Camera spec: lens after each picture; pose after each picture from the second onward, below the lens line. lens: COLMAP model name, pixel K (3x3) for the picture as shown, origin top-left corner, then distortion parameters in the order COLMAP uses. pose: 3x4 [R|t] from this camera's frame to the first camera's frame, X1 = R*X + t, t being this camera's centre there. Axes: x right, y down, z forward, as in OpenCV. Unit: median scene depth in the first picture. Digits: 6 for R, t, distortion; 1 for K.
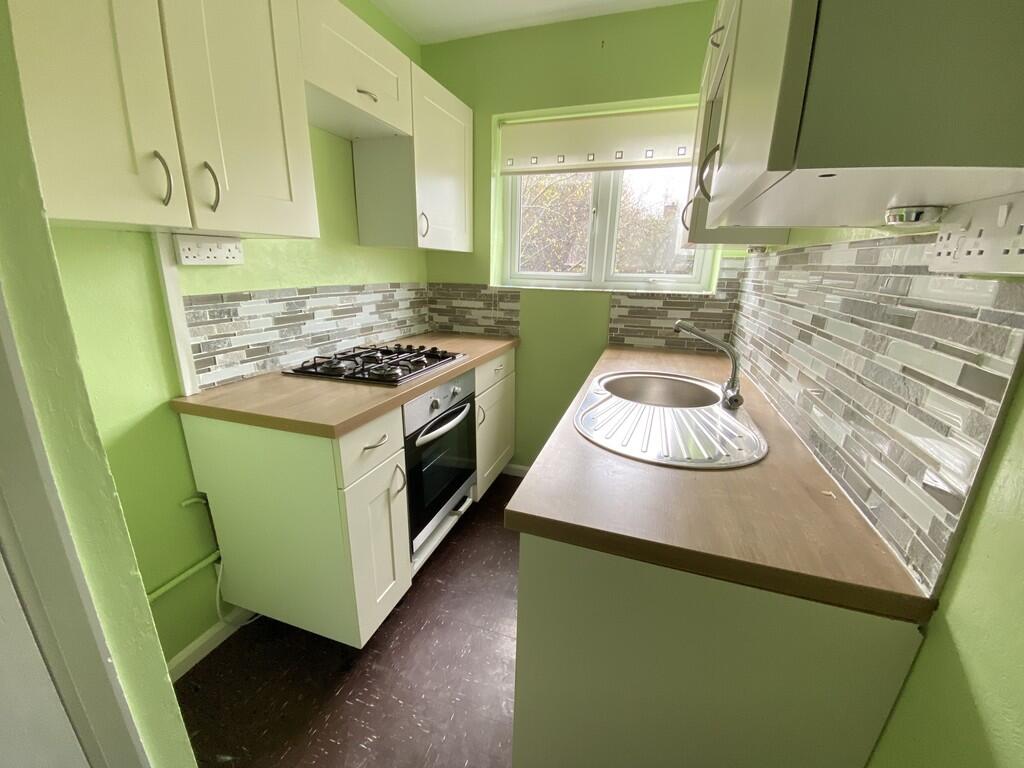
lens RADIAL K [[410.4, 0, 512.0], [0, 410.4, 384.0], [0, 0, 1]] dist [0.025945, -0.036427]
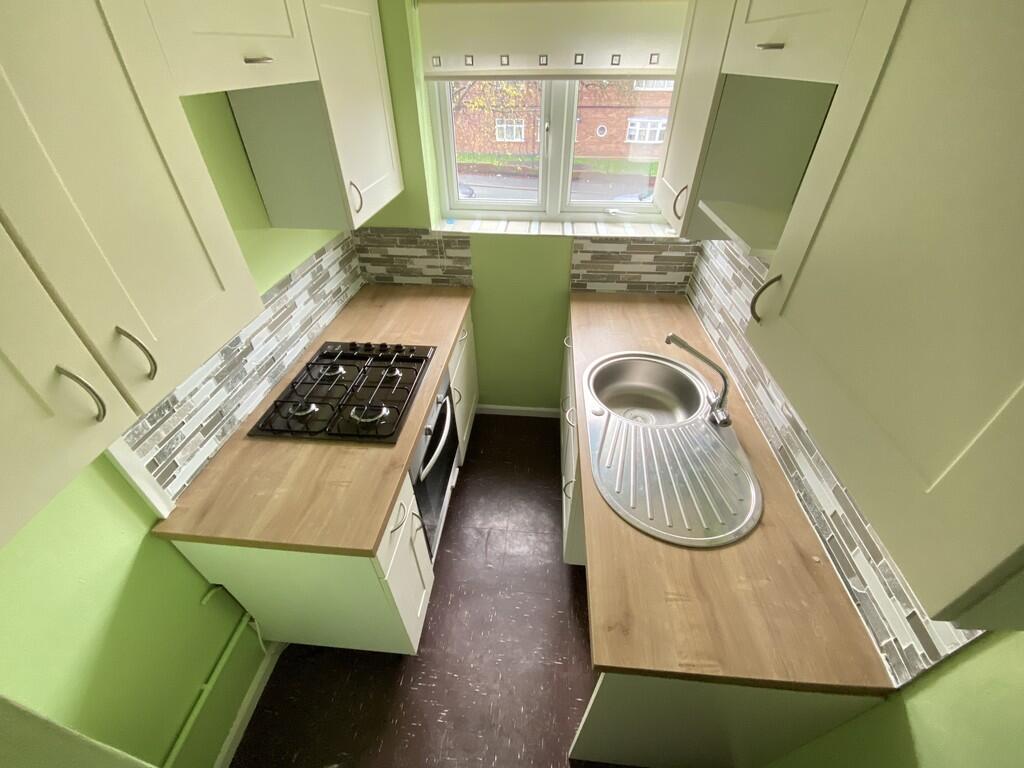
lens RADIAL K [[416.1, 0, 512.0], [0, 416.1, 384.0], [0, 0, 1]] dist [0.015357, -0.019869]
pose [[0.971085, -0.165397, 0.172159, -0.108948], [0.089104, 0.920116, 0.381376, -0.304296], [-0.221484, -0.355008, 0.908248, 0.080957]]
